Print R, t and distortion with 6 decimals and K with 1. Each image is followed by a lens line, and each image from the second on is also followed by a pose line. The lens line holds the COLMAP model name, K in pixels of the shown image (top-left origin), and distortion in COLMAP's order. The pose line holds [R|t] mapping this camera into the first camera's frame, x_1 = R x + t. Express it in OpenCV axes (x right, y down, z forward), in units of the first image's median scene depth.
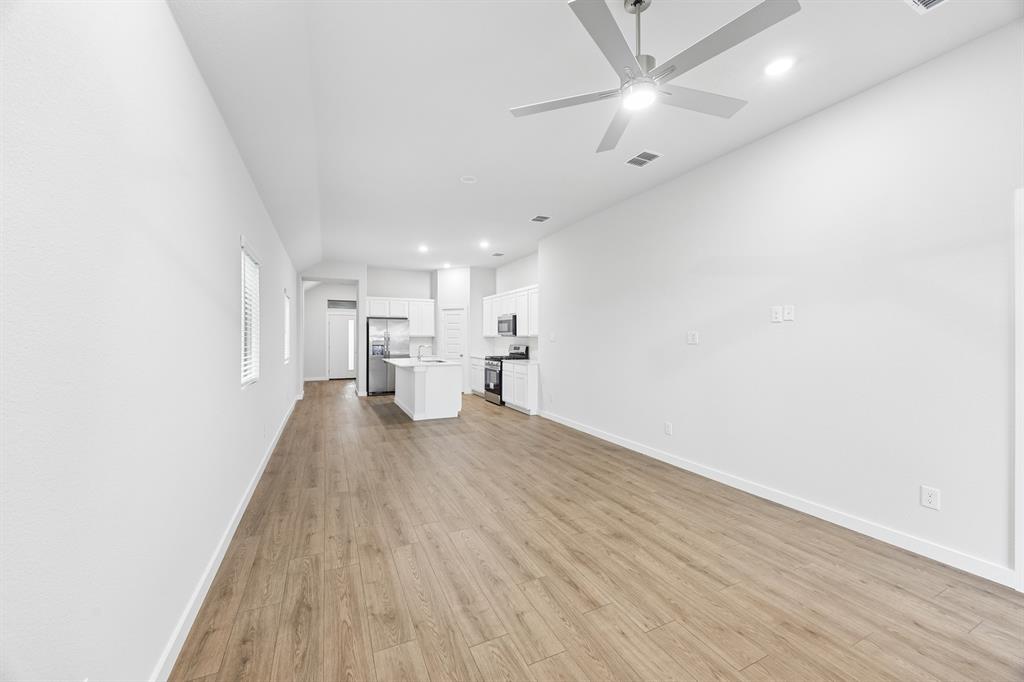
lens RADIAL K [[397.2, 0, 494.8], [0, 397.2, 325.2], [0, 0, 1]] dist [-0.002271, -0.000550]
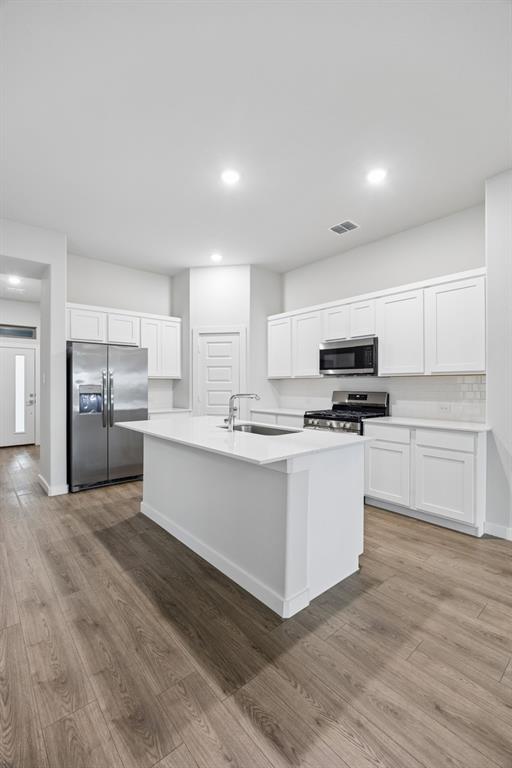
lens RADIAL K [[346.1, 0, 257.6], [0, 346.1, 376.3], [0, 0, 1]] dist [-0.010959, -0.000532]
pose [[0.959591, 0.001188, 0.281396, -0.200255], [-0.005584, 0.999875, 0.014819, 0.018015], [-0.281343, -0.015791, 0.959477, 0.473026]]
